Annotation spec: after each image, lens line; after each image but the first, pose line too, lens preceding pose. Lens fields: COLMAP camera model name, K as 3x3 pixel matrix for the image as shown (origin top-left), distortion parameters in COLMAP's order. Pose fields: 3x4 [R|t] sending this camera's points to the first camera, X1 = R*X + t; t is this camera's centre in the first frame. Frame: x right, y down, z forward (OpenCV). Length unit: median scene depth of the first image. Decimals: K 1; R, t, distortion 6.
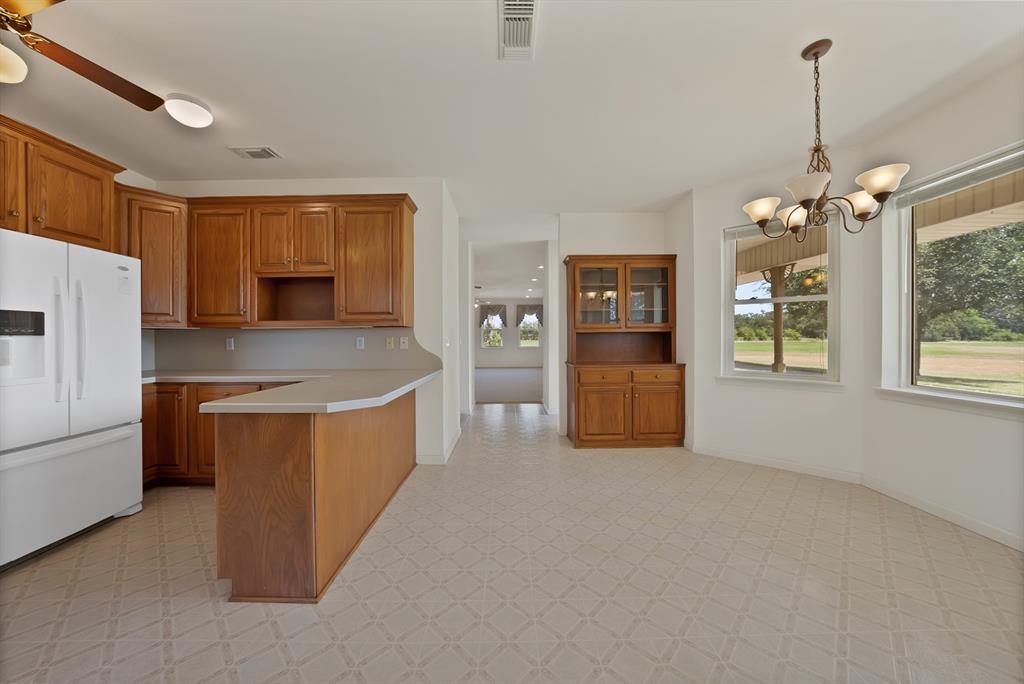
lens RADIAL K [[362.1, 0, 516.7], [0, 362.1, 337.1], [0, 0, 1]] dist [-0.023652, 0.003015]
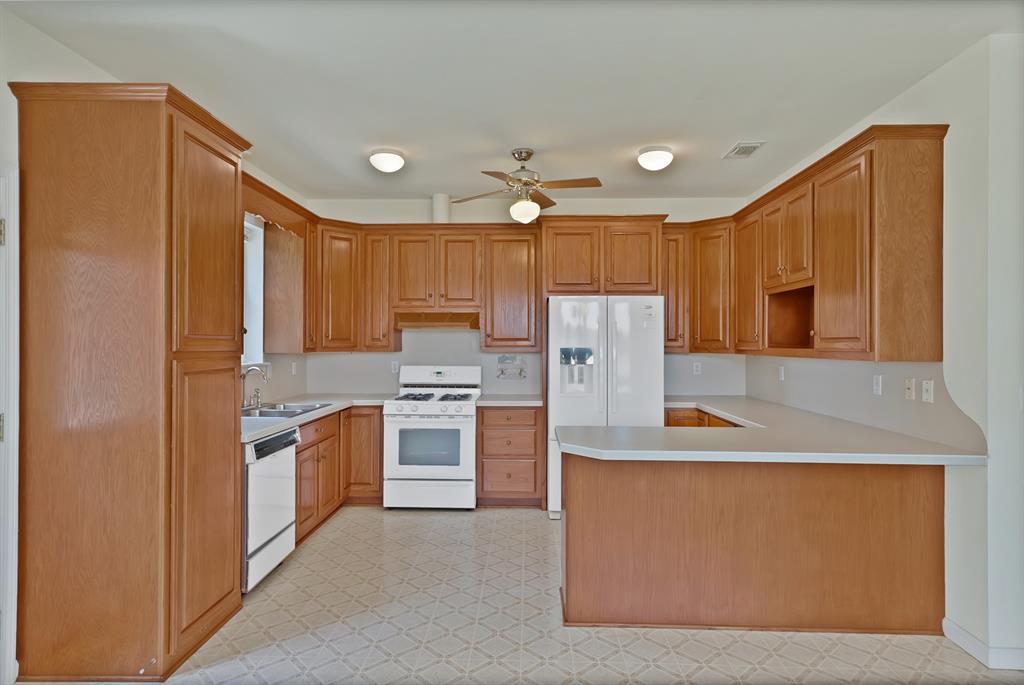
lens RADIAL K [[567.2, 0, 512.3], [0, 567.2, 343.4], [0, 0, 1]] dist [-0.000641, -0.001079]
pose [[-0.044682, 0.010707, -0.998944, 0.534519], [0.003843, 0.999937, 0.010546, -0.063699], [0.998994, -0.003368, -0.044720, 0.426092]]
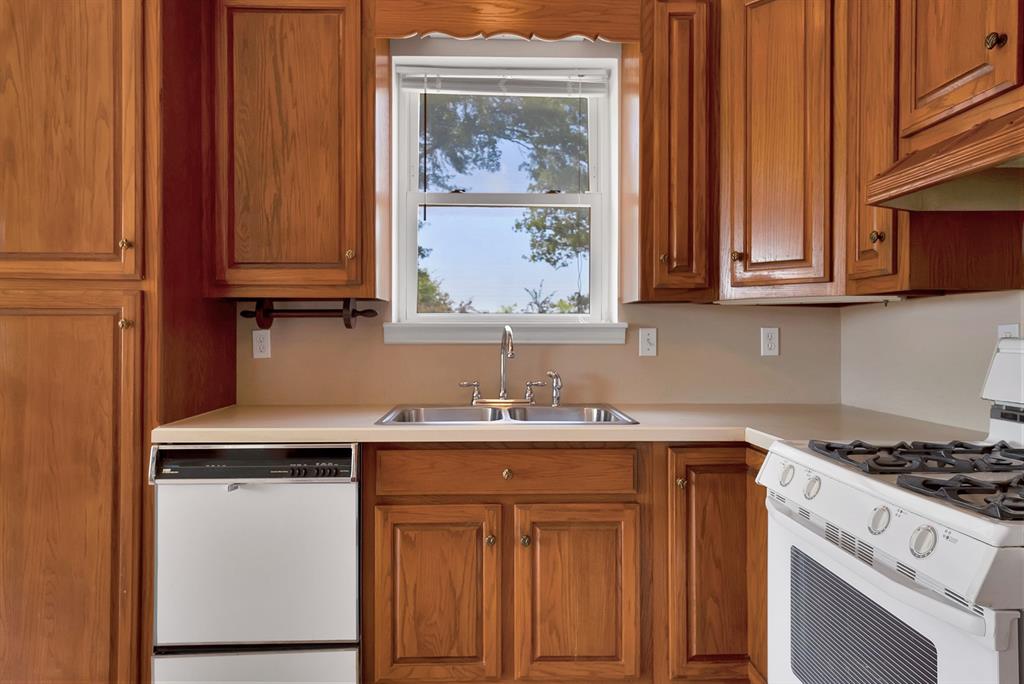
lens RADIAL K [[654.3, 0, 504.9], [0, 654.3, 331.8], [0, 0, 1]] dist [0.025595, -0.006293]
pose [[-0.999944, 0.009707, -0.004331, -0.588312], [0.009737, 0.999929, -0.006910, 0.004354], [0.004264, -0.006952, -0.999967, 0.550993]]
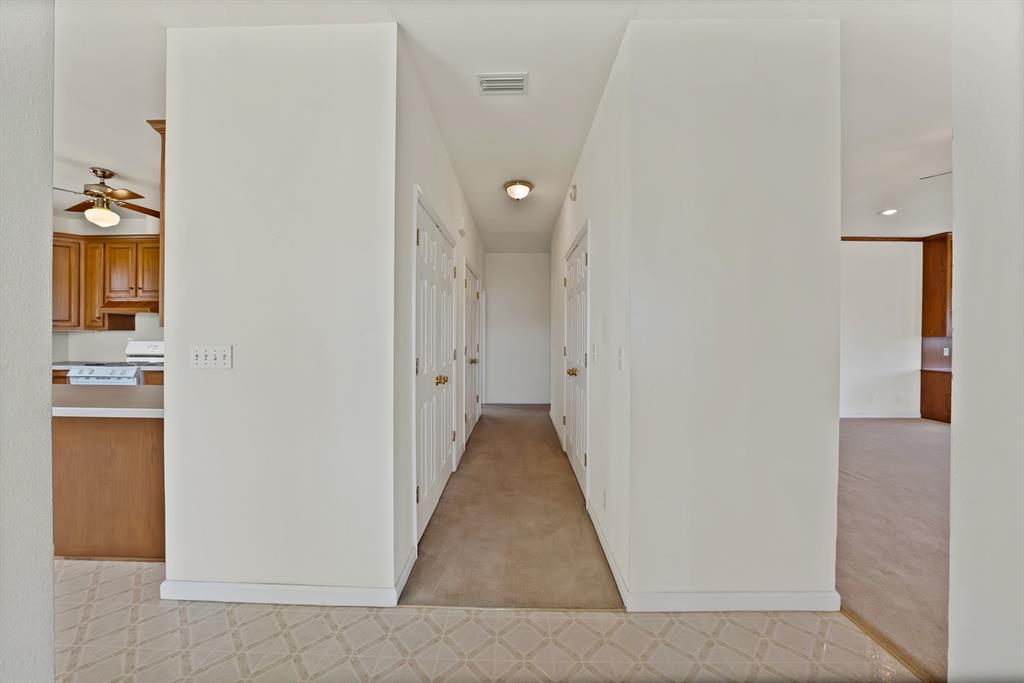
lens RADIAL K [[362.1, 0, 513.7], [0, 362.1, 334.8], [0, 0, 1]] dist [-0.023652, 0.003015]
pose [[-0.031495, 0.011640, -0.999436, 0.271697], [0.005523, 0.999919, 0.011471, -0.019159], [0.999489, -0.005159, -0.031556, 1.488176]]
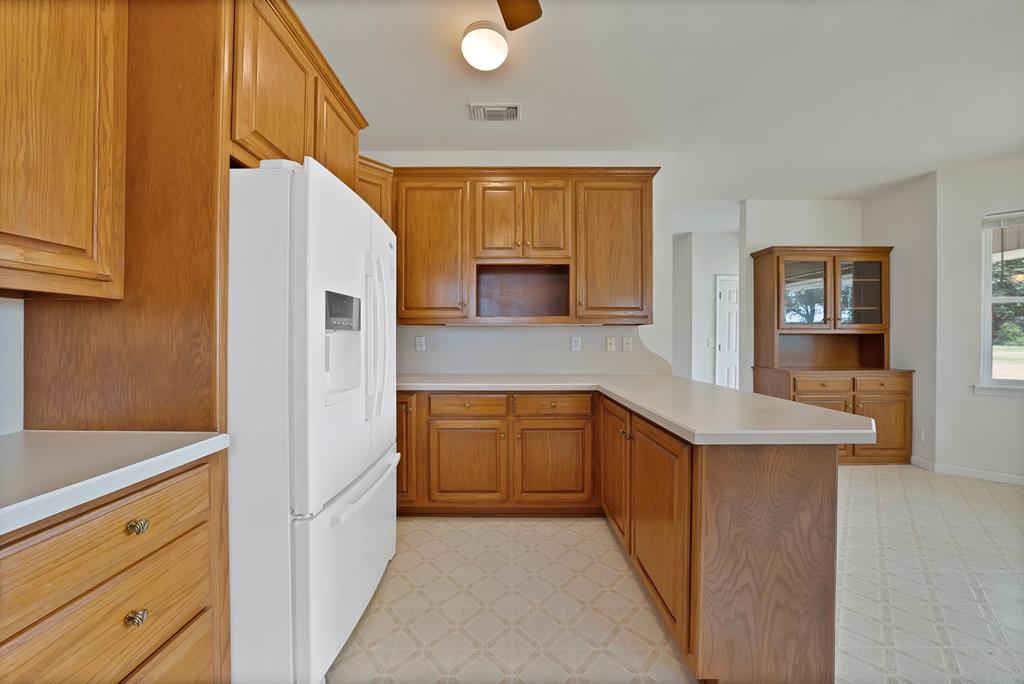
lens RADIAL K [[362.1, 0, 507.6], [0, 362.1, 340.0], [0, 0, 1]] dist [-0.023652, 0.003015]
pose [[0.999899, 0.007819, -0.011864, -0.575552], [-0.007757, 0.999956, 0.005224, 0.004089], [0.011905, -0.005131, 0.999916, 0.138503]]
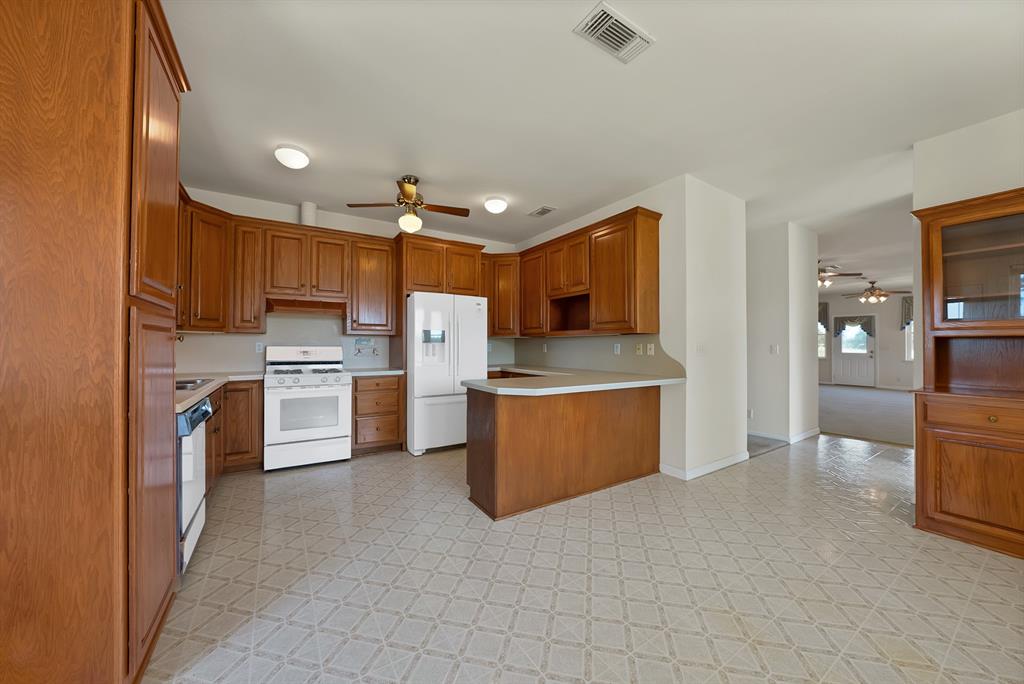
lens RADIAL K [[362.1, 0, 505.2], [0, 362.1, 344.3], [0, 0, 1]] dist [-0.023652, 0.003015]
pose [[0.520847, 0.006879, -0.853623, 0.342078], [-0.002145, 0.999975, 0.006750, -0.004123], [0.853648, -0.001684, 0.520848, 0.113272]]
